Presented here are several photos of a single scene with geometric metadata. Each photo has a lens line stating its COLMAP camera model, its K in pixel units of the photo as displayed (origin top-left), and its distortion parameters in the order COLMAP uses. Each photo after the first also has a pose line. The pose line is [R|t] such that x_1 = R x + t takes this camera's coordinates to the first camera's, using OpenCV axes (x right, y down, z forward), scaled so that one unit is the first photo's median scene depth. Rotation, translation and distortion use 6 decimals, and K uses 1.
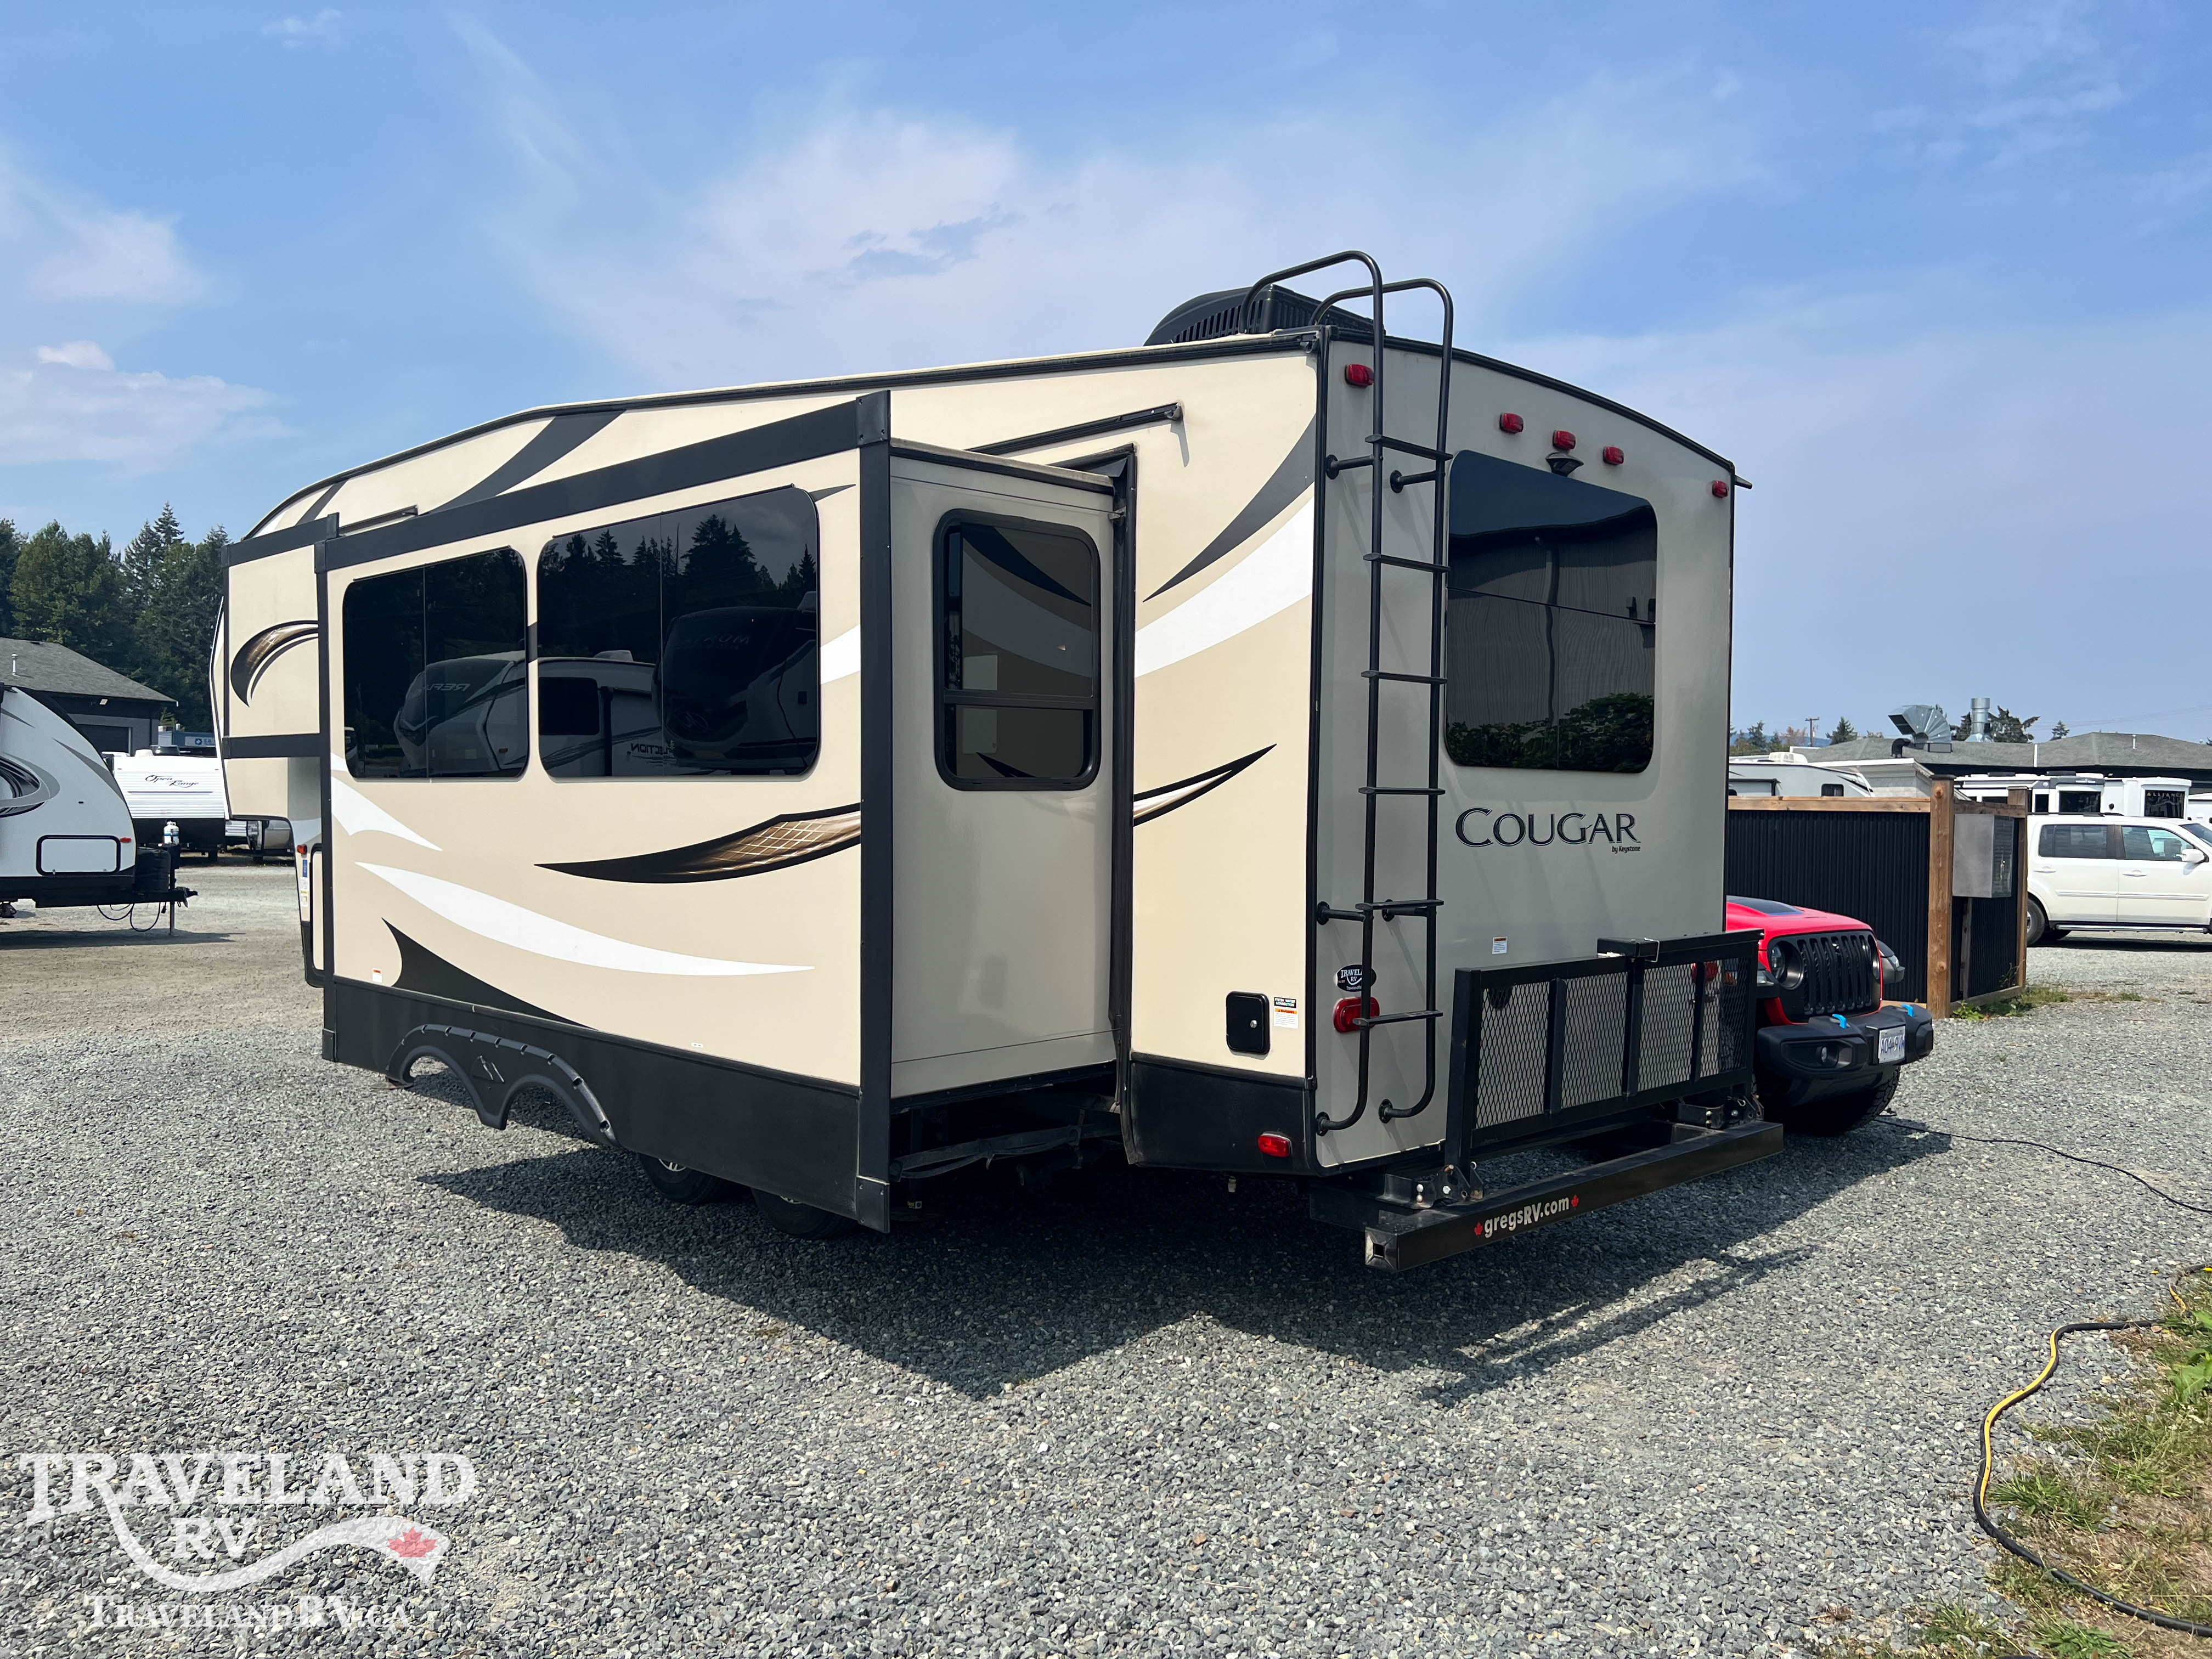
lens RADIAL K [[1665.2, 0, 1106.0], [0, 1665.2, 829.5], [0, 0, 1]] dist [0.012945, 0.004088]
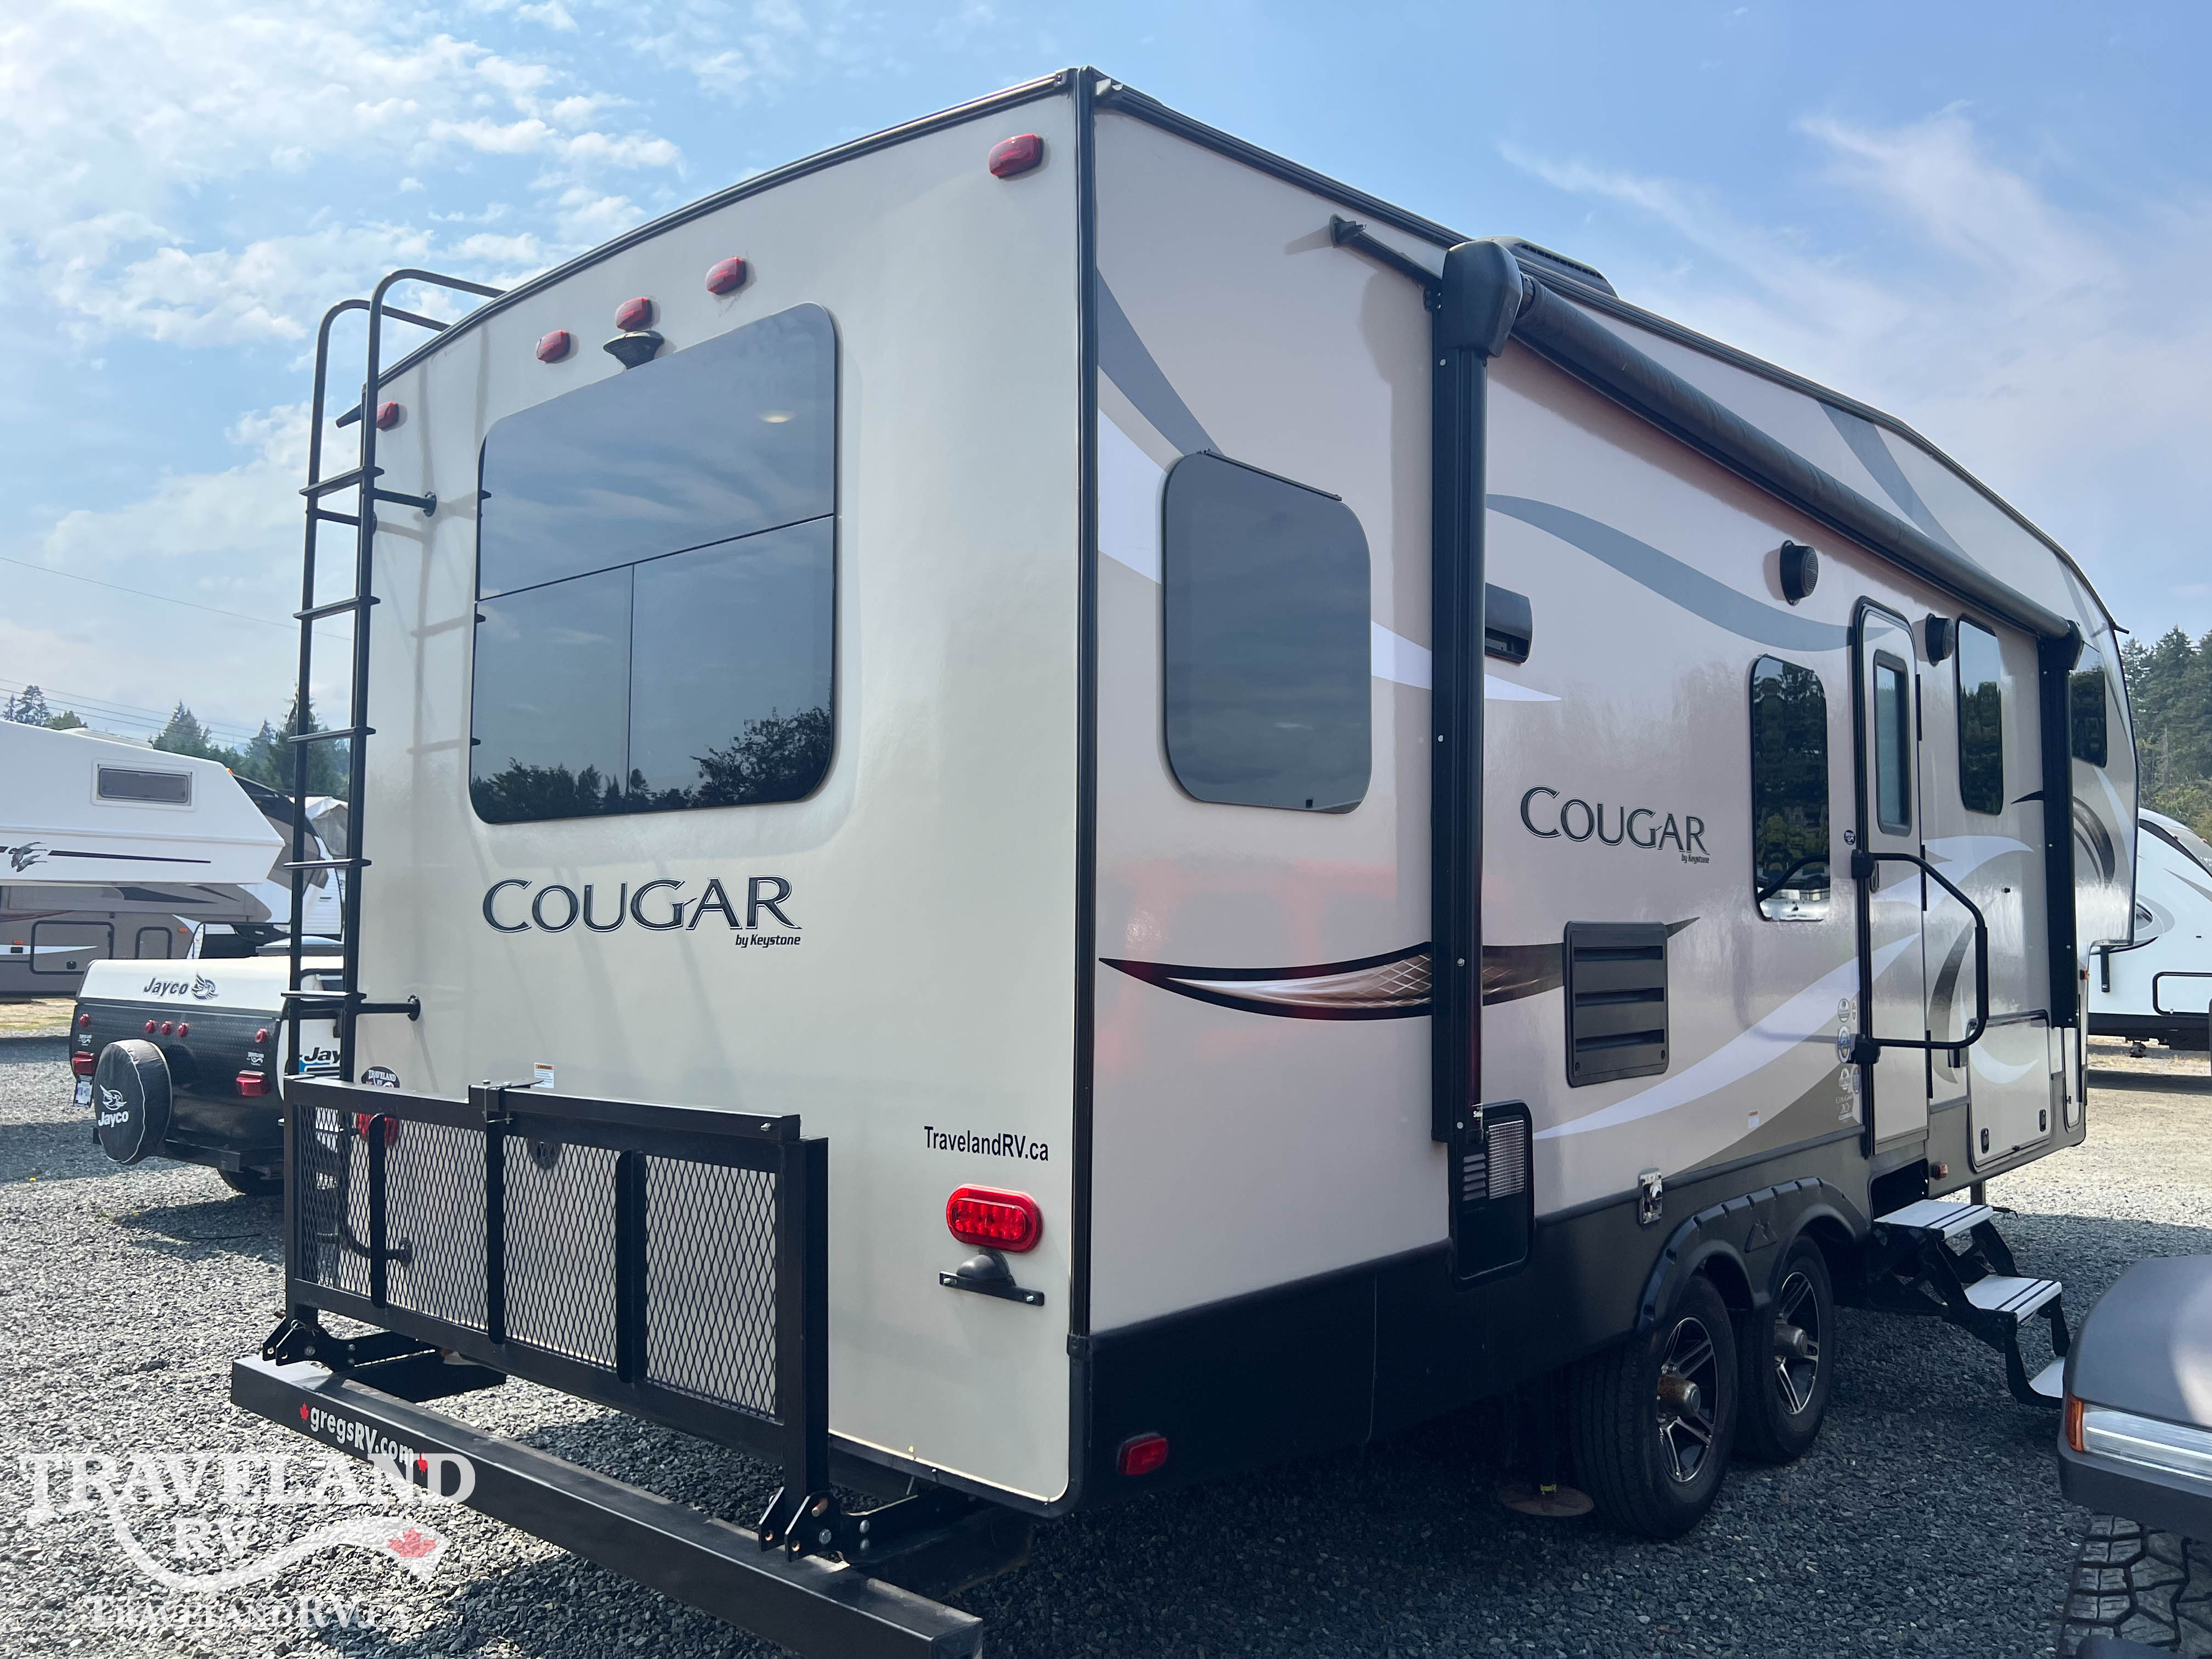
lens RADIAL K [[1665.2, 0, 1106.0], [0, 1665.2, 829.5], [0, 0, 1]] dist [0.012945, 0.004088]
pose [[0.059054, -0.075078, -0.995427, 0.901609], [-0.016323, 0.996962, -0.076162, 0.015729], [0.998121, 0.020746, 0.057650, 1.123733]]
